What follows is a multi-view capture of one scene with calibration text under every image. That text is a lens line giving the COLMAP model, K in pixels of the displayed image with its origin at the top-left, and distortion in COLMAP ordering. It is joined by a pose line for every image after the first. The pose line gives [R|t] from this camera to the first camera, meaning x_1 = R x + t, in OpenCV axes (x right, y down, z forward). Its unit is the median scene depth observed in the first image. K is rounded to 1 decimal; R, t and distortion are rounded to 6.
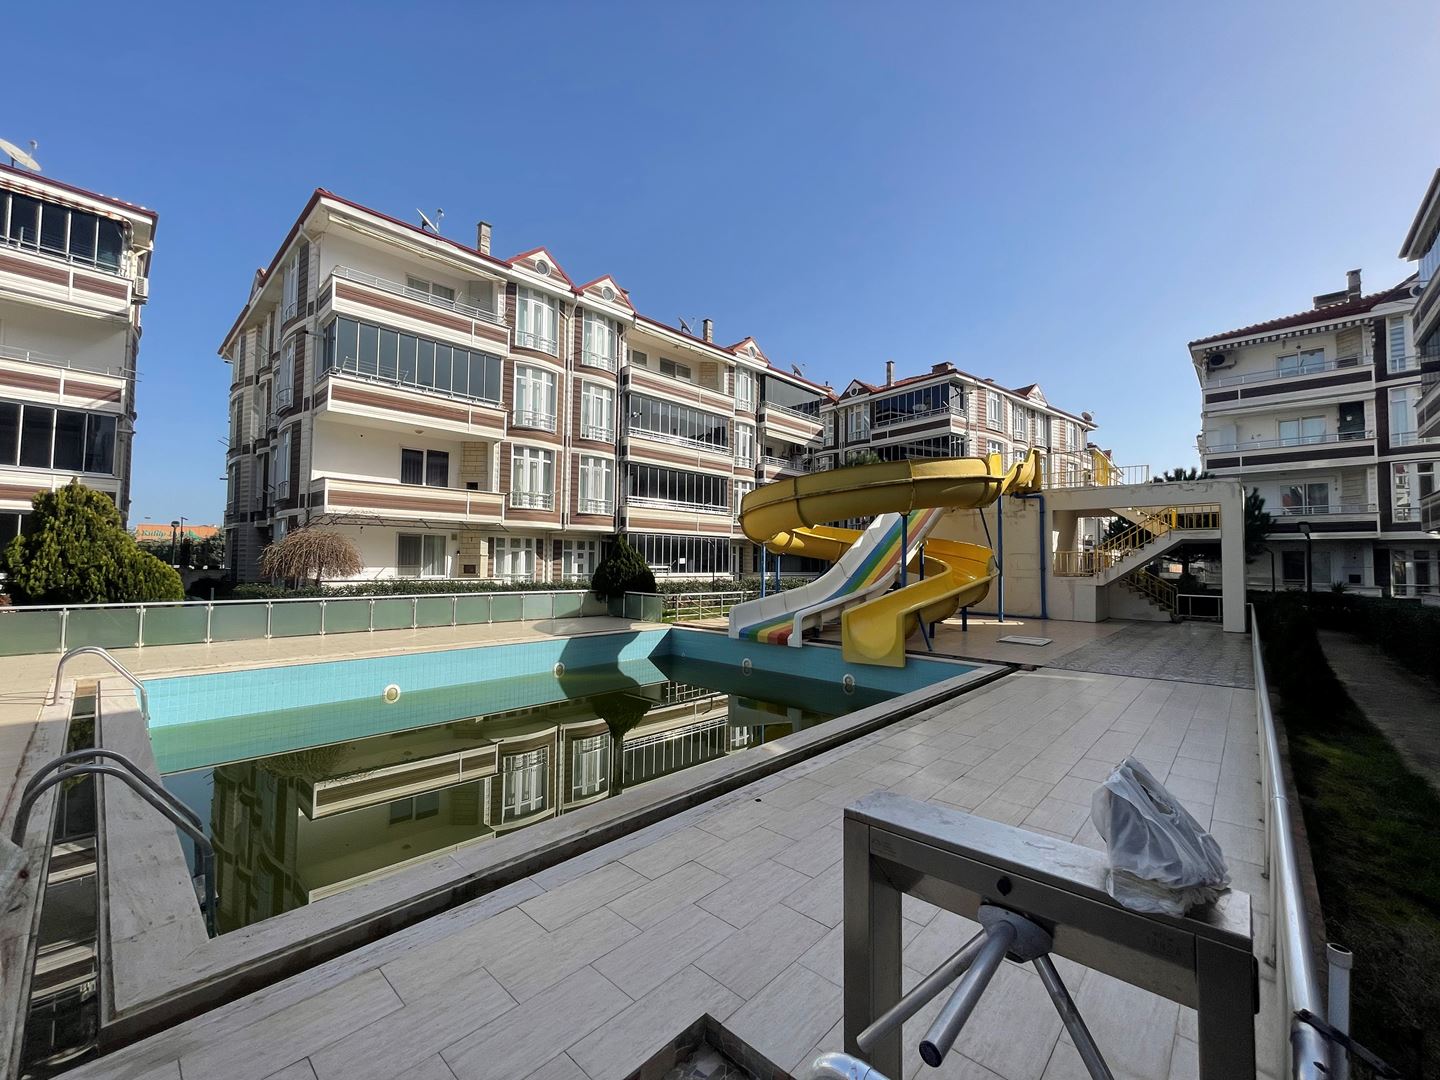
lens RADIAL K [[582.6, 0, 717.6], [0, 582.6, 541.8], [0, 0, 1]] dist [0.000048, -0.000483]
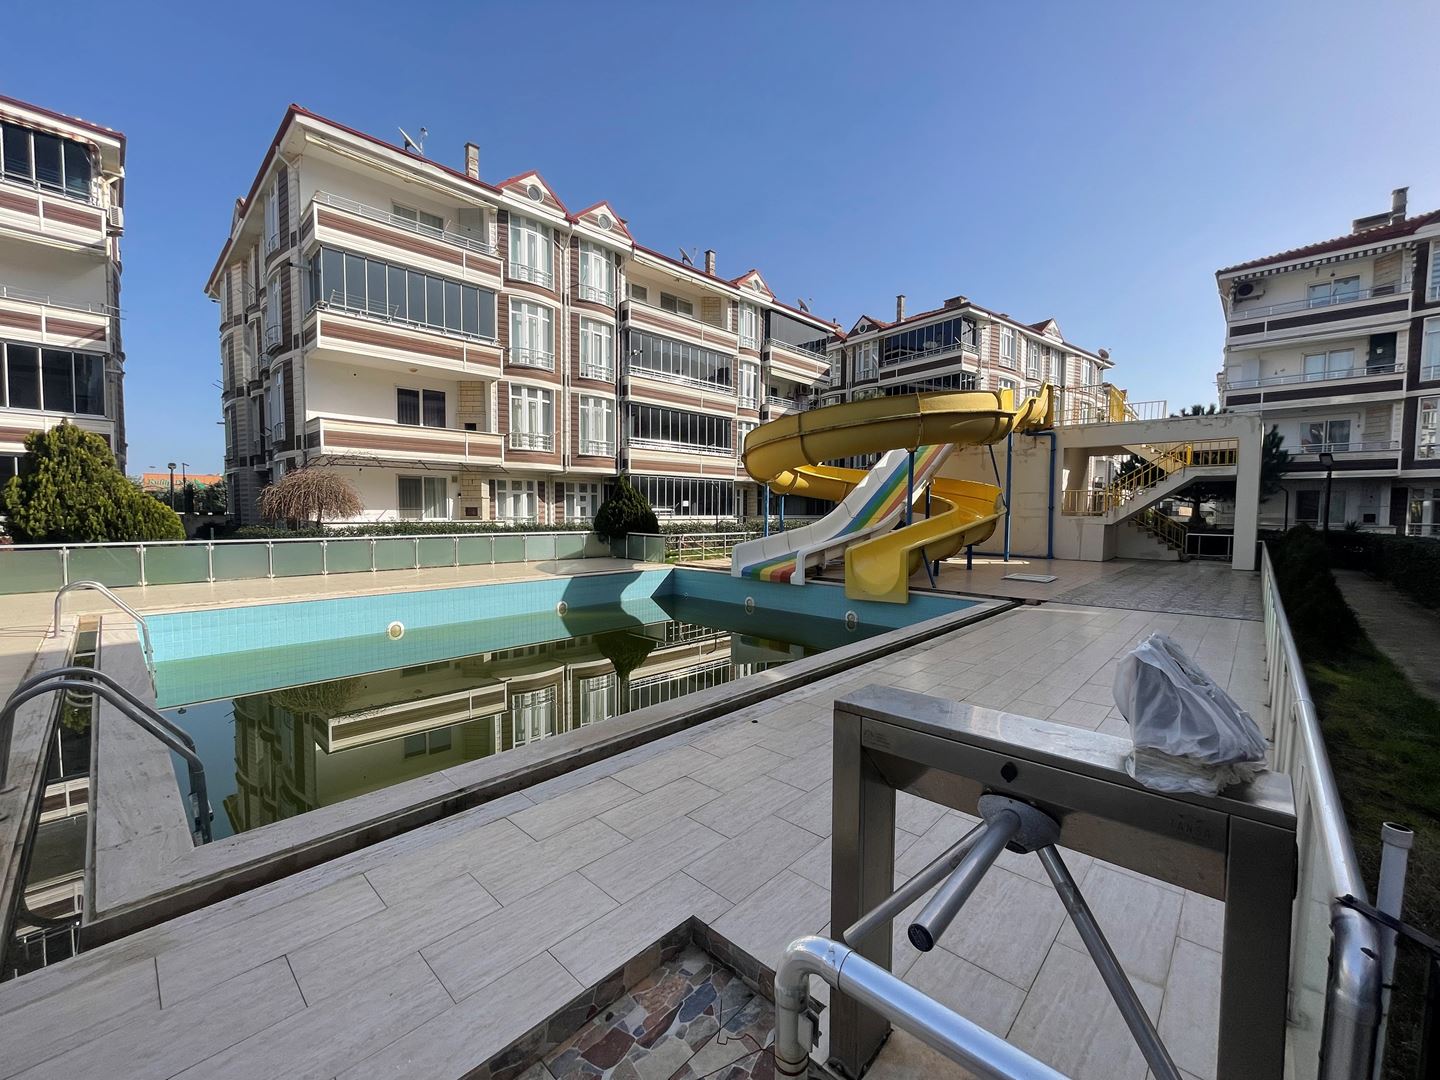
lens RADIAL K [[582.5, 0, 717.7], [0, 582.5, 542.3], [0, 0, 1]] dist [-0.000013, -0.000303]
pose [[0.999950, -0.004090, -0.009157, 0.003215], [0.004910, 0.995802, 0.091398, 0.009417], [0.008745, -0.091438, 0.995772, 0.008184]]
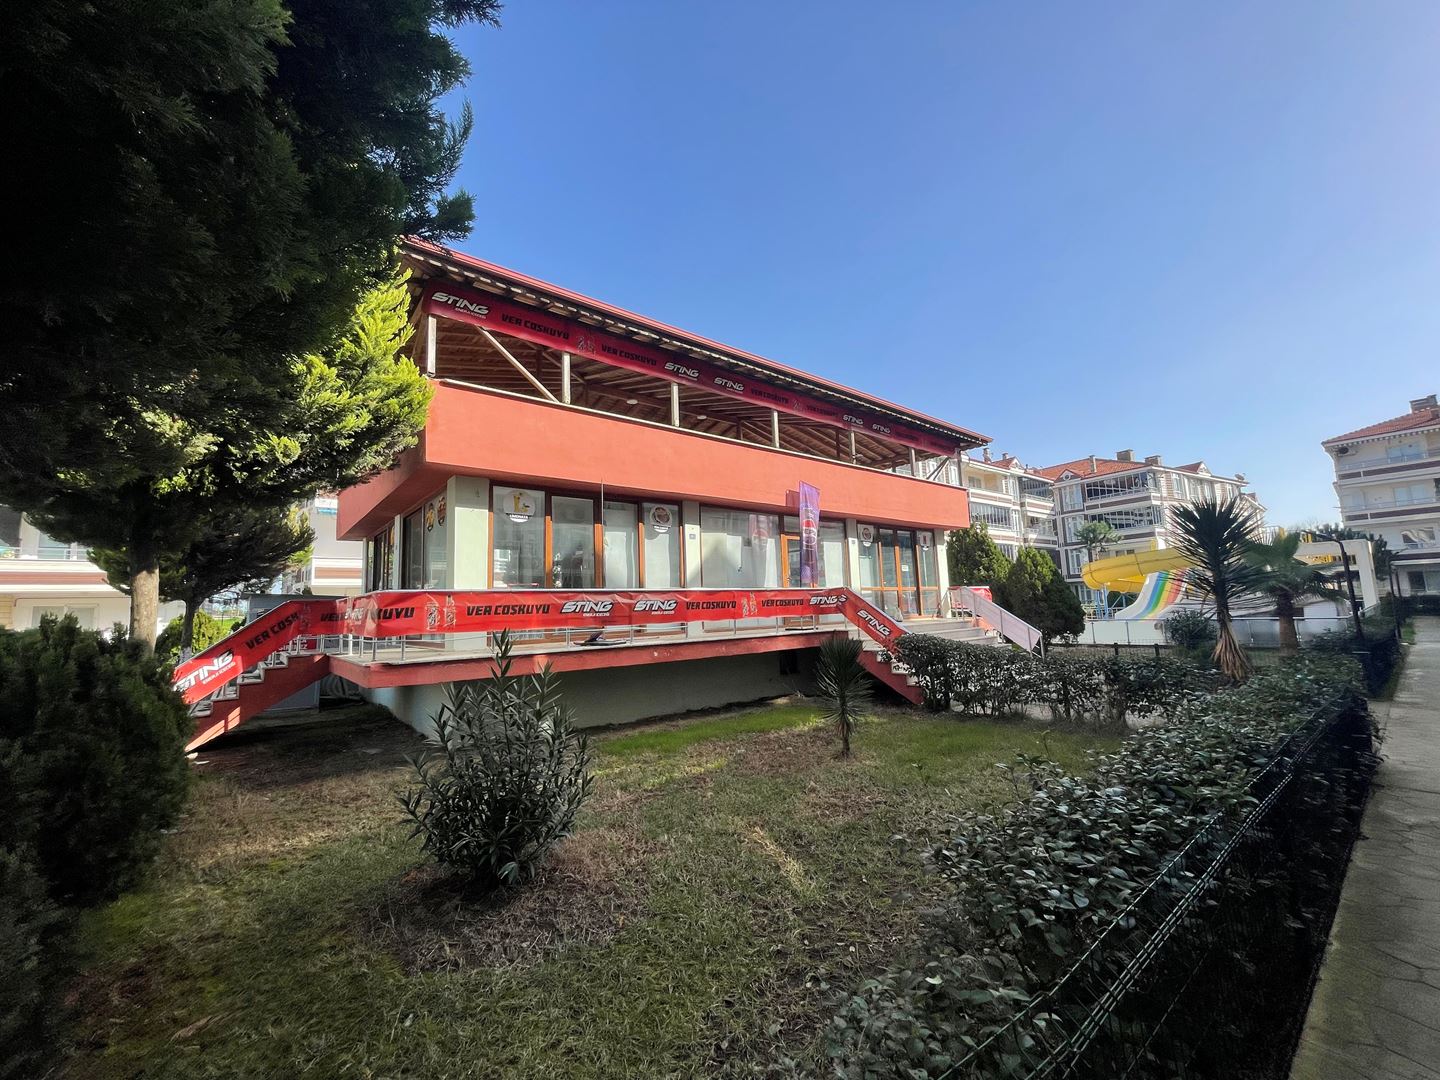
lens RADIAL K [[582.5, 0, 717.7], [0, 582.5, 542.3], [0, 0, 1]] dist [-0.000013, -0.000303]
pose [[0.989512, -0.061864, -0.130532, -0.747108], [0.051740, 0.995485, -0.079576, -0.038539], [0.134866, 0.071987, 0.988245, -0.915395]]
